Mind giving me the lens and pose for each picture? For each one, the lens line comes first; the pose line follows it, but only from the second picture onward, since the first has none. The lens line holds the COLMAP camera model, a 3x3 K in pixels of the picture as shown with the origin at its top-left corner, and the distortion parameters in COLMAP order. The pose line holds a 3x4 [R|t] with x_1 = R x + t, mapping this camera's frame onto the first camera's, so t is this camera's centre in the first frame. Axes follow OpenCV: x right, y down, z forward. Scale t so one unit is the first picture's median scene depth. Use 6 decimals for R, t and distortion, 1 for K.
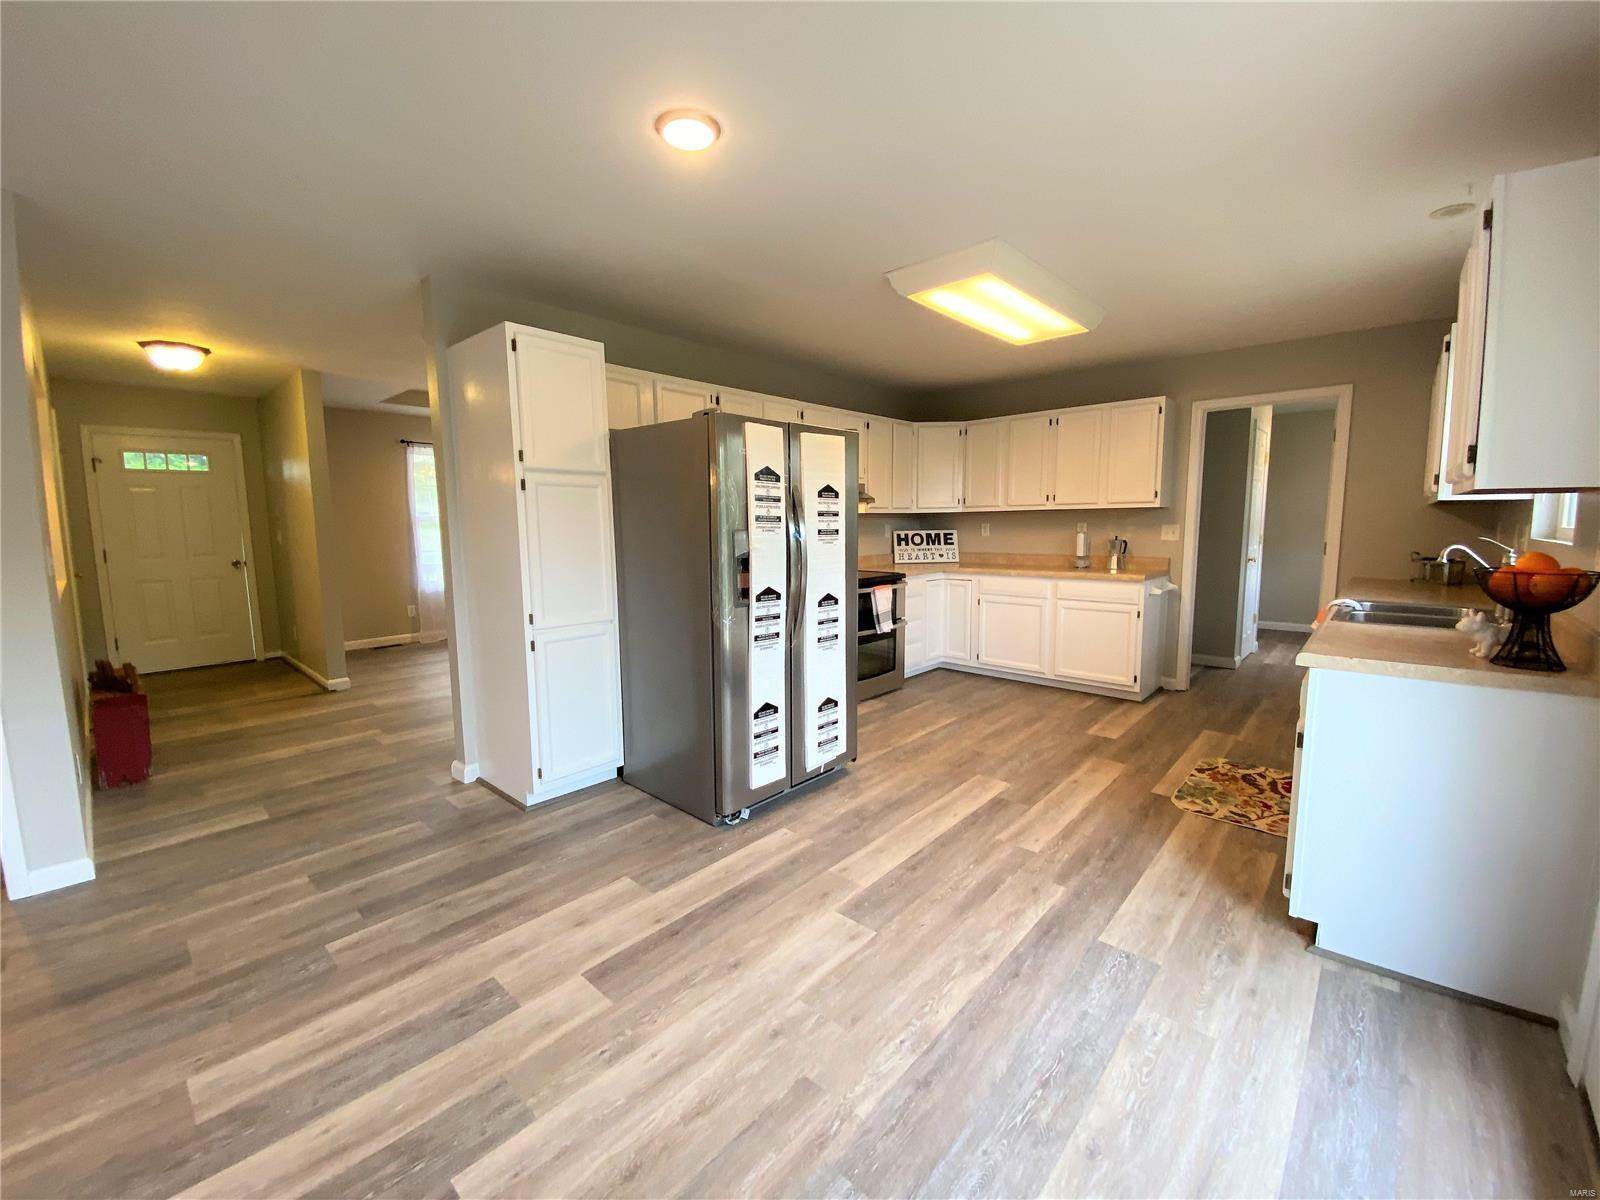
lens RADIAL K [[662.2, 0, 800.8], [0, 662.2, 595.3], [0, 0, 1]] dist [0.051639, -0.036614]
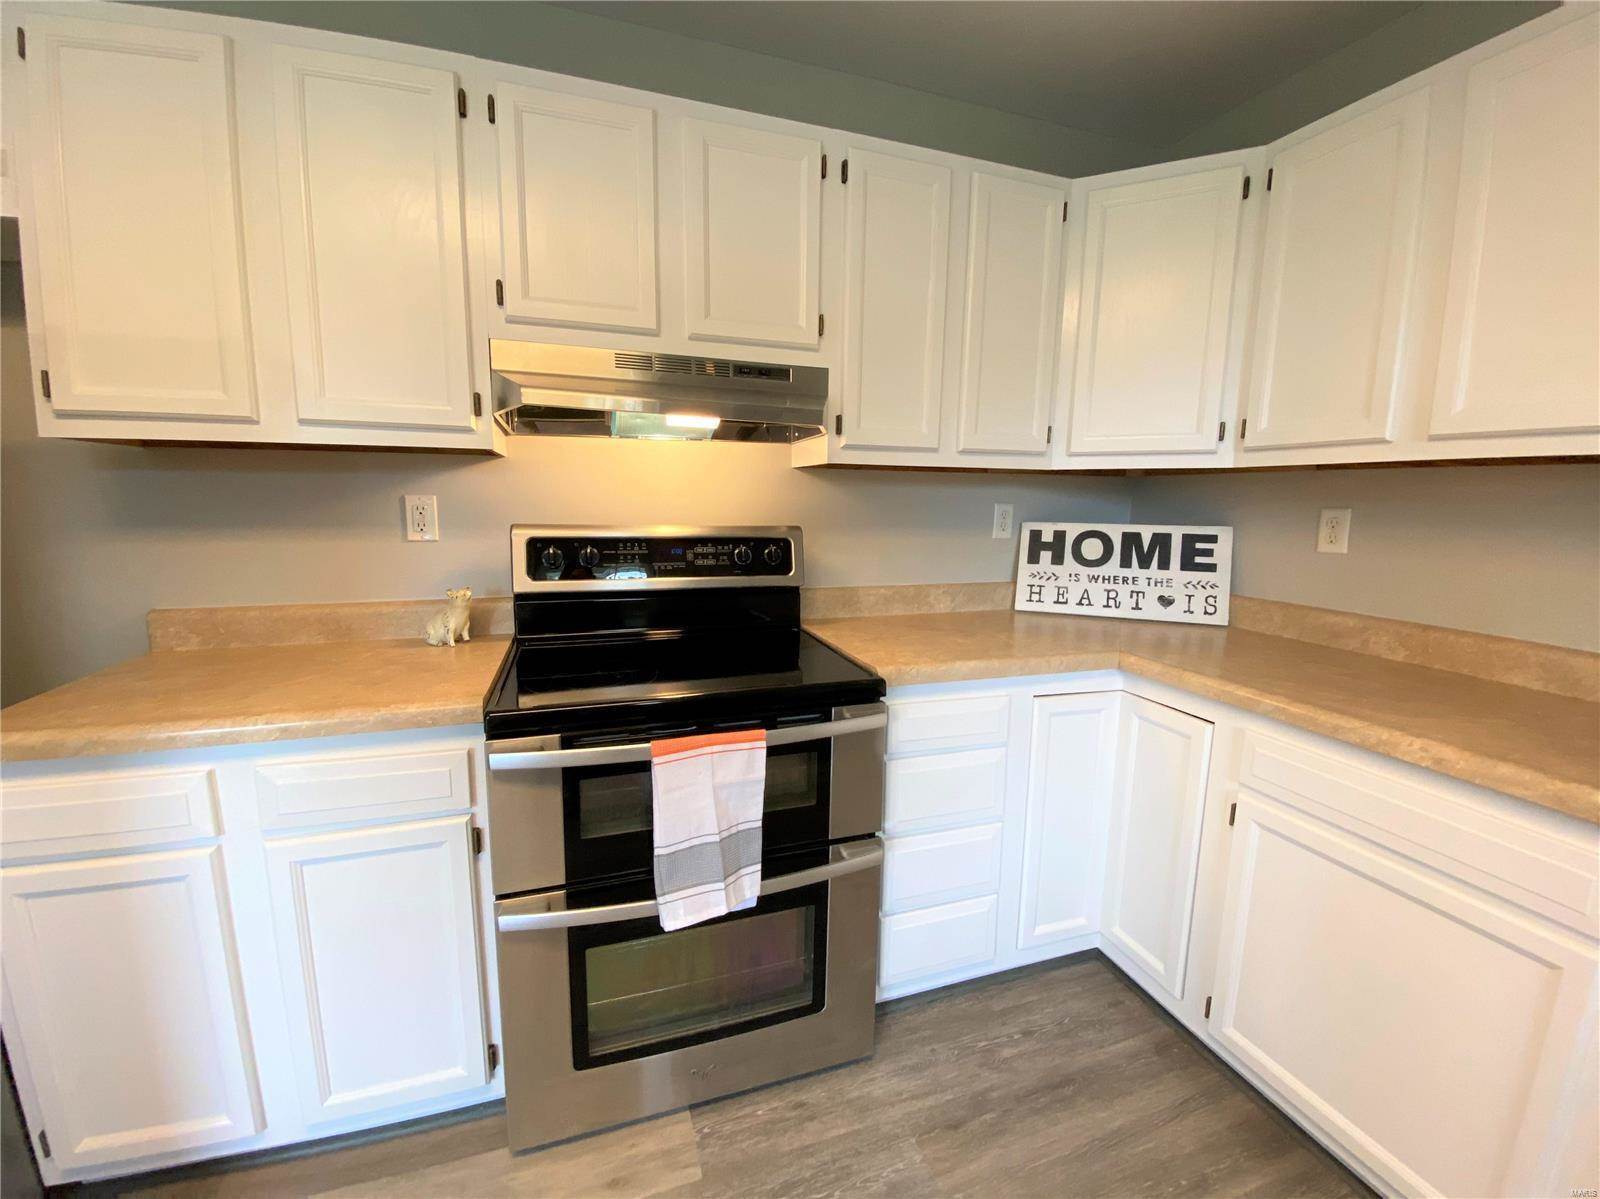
lens RADIAL K [[662.2, 0, 800.8], [0, 662.2, 594.8], [0, 0, 1]] dist [0.051639, -0.036614]
pose [[0.874097, 0.095842, -0.476203, 0.211904], [-0.079553, 0.995350, 0.054303, -0.066952], [0.479193, -0.009583, 0.877657, 0.616716]]
